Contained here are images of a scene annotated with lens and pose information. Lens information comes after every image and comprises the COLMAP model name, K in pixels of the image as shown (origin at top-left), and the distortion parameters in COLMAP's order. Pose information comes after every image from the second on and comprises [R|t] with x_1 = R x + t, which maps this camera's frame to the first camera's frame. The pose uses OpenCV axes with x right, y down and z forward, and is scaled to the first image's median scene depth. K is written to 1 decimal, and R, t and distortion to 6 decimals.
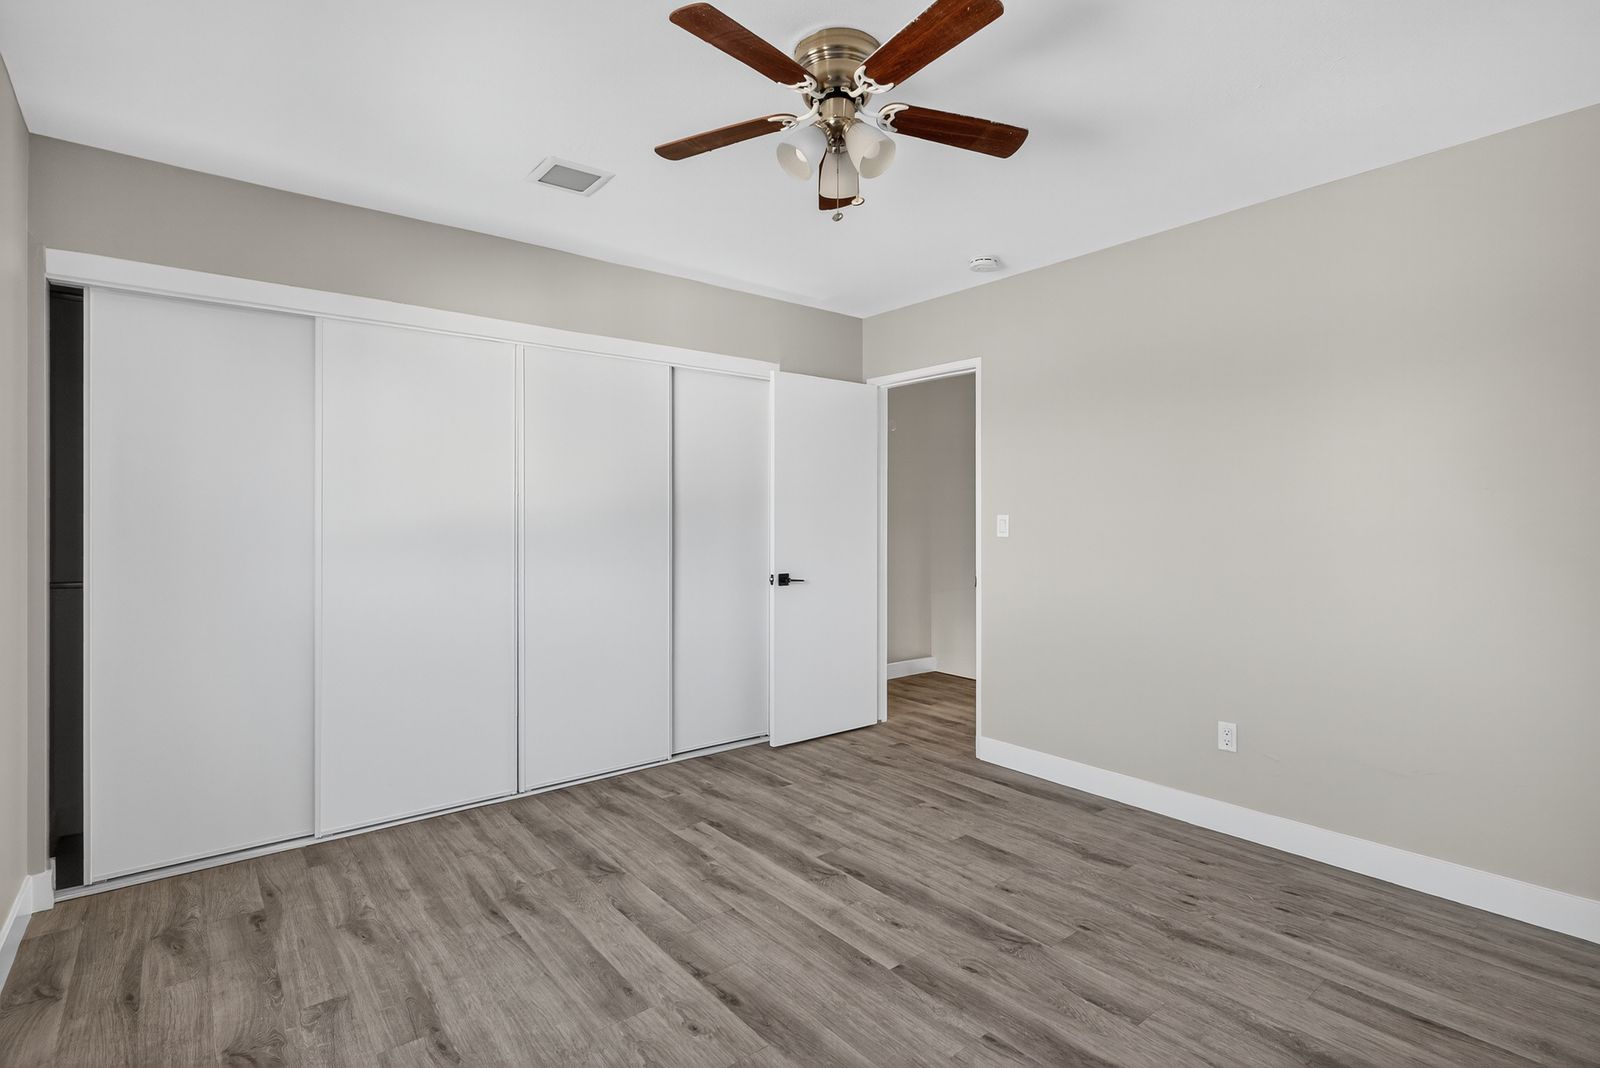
lens RADIAL K [[774.9, 0, 799.5], [0, 774.9, 525.4], [0, 0, 1]] dist [0.002081, -0.000613]
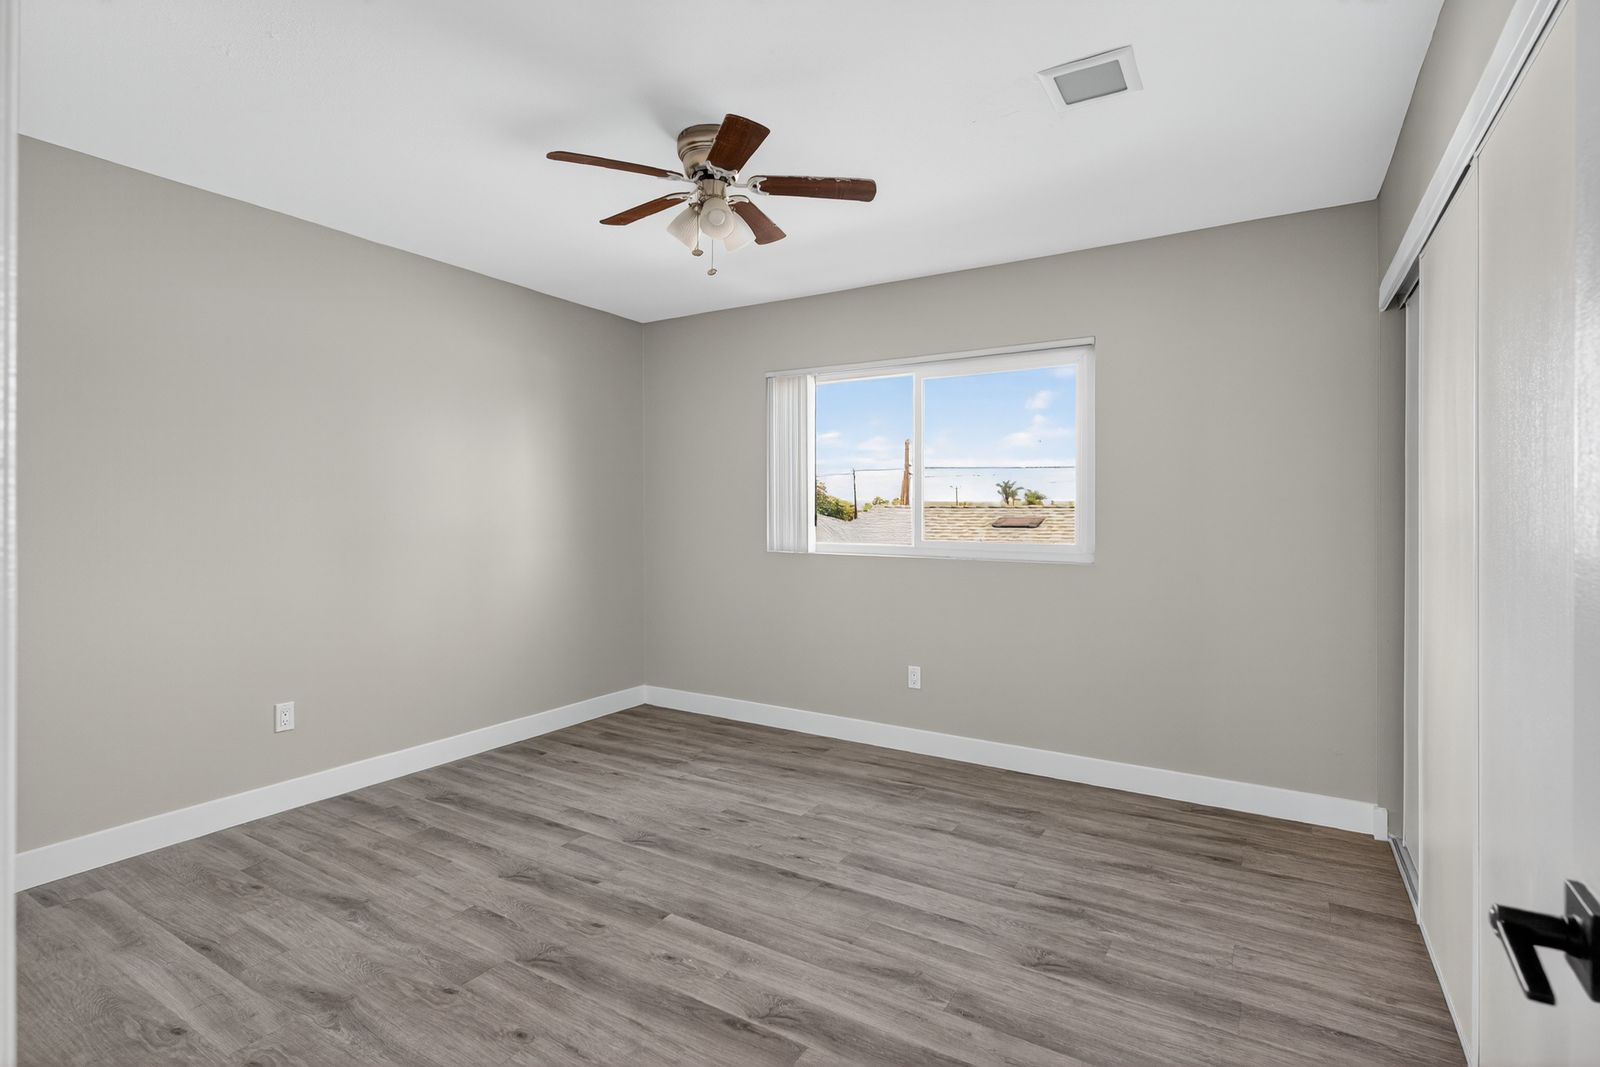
lens RADIAL K [[774.9, 0, 799.5], [0, 774.9, 524.9], [0, 0, 1]] dist [0.002081, -0.000613]
pose [[-0.941168, 0.005238, -0.337898, 0.250127], [-0.003840, 0.999650, 0.026193, -0.016835], [0.337917, 0.025950, -0.940818, 1.651875]]
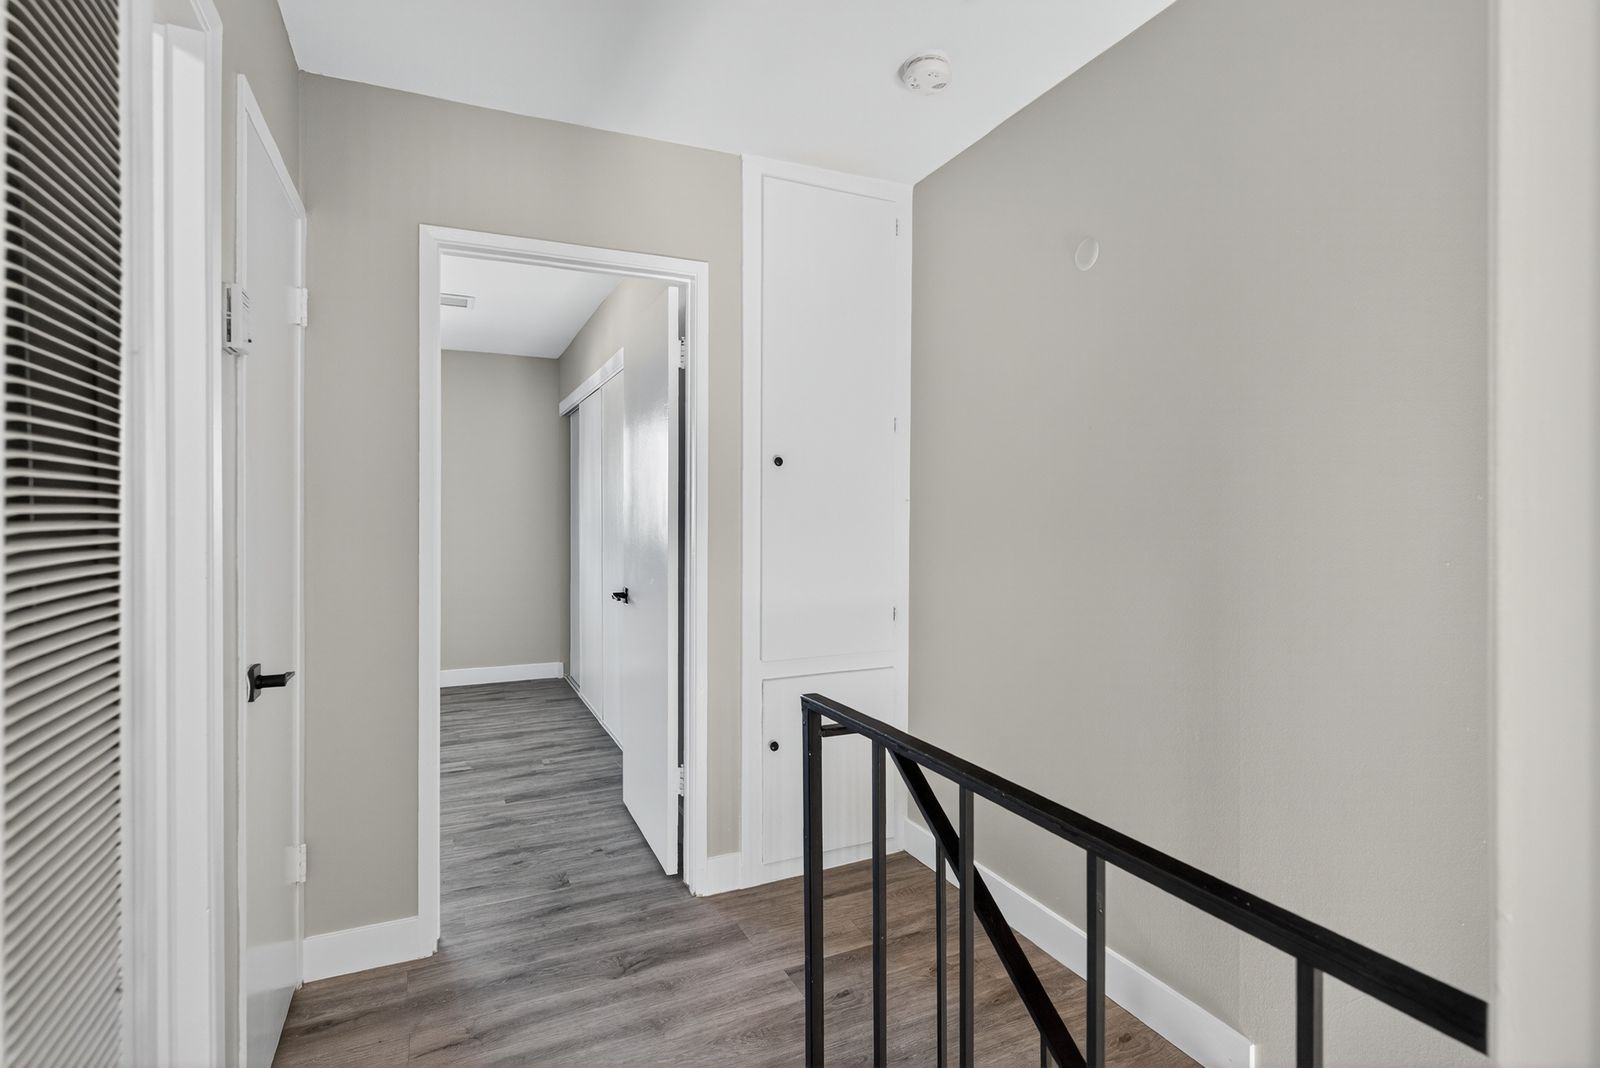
lens RADIAL K [[774.9, 0, 799.5], [0, 774.9, 525.4], [0, 0, 1]] dist [0.002081, -0.000613]
pose [[-0.235277, 0.019303, -0.971737, 1.077639], [-0.011346, 0.999680, 0.022606, -0.036700], [0.971862, 0.016344, -0.234983, 2.075469]]
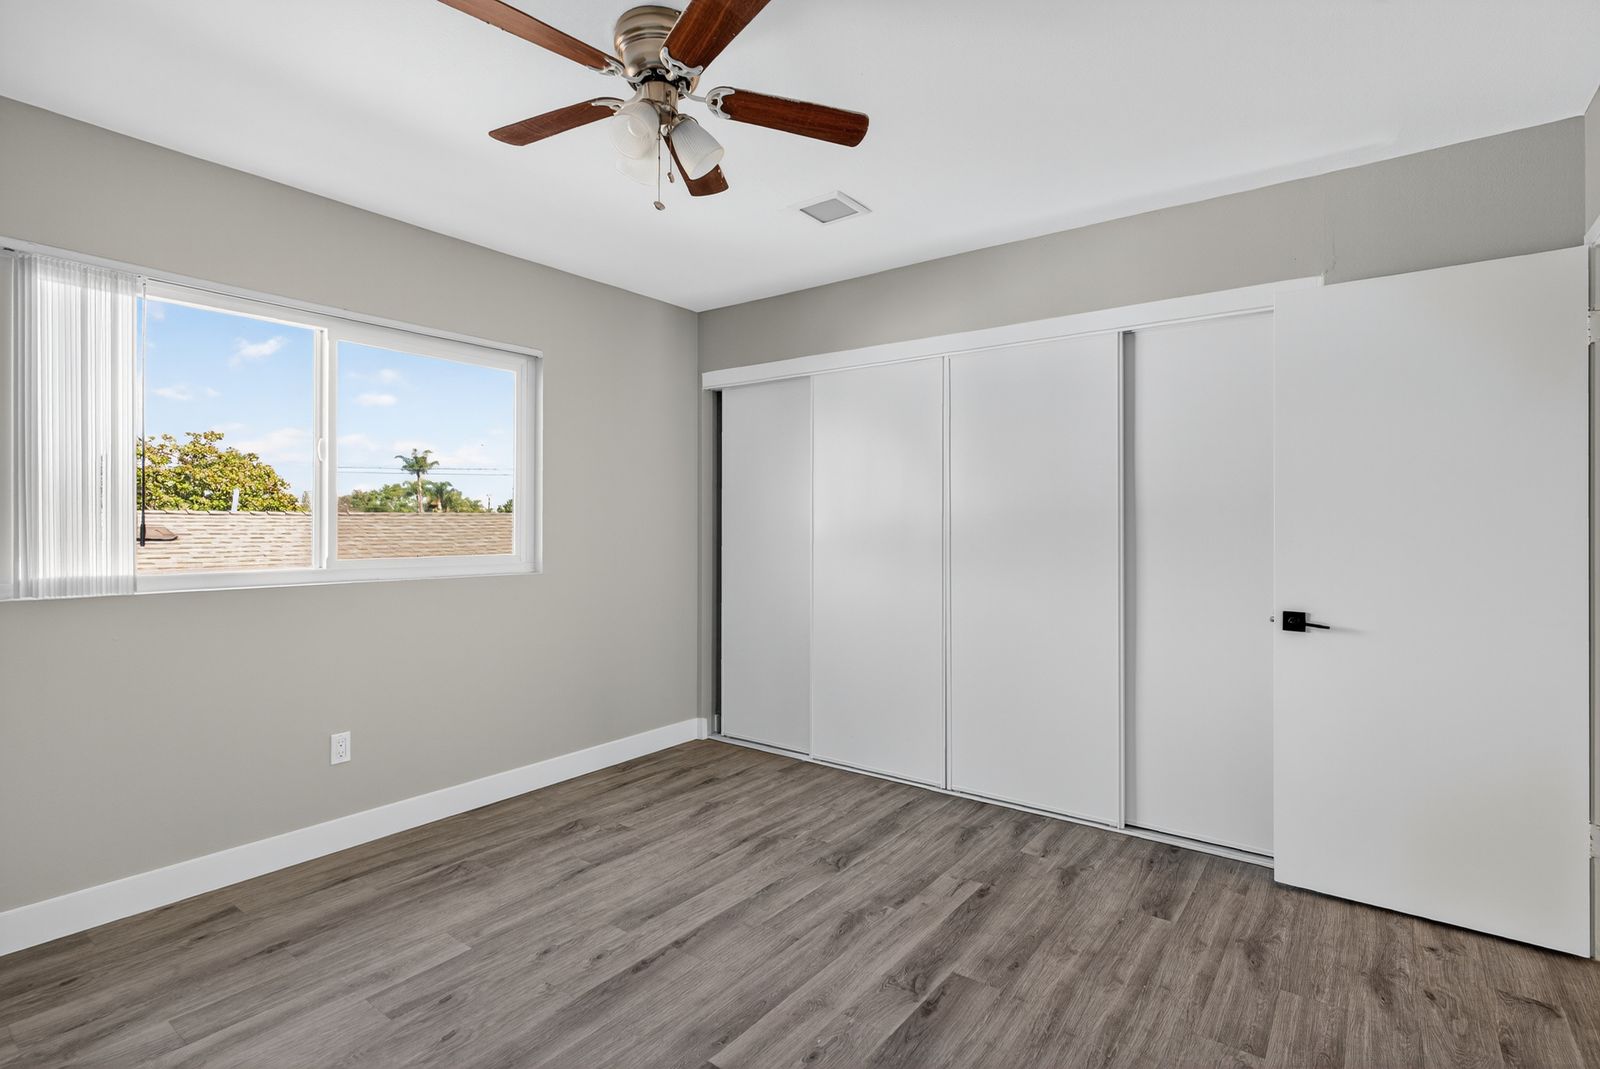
lens RADIAL K [[779.6, 0, 791.0], [0, 779.6, 527.9], [0, 0, 1]] dist [0.005124, 0.000466]
pose [[0.246935, 0.009167, -0.968989, 0.745422], [-0.012849, 0.999898, 0.006185, -0.006925], [0.968947, 0.010923, 0.247027, 0.683334]]
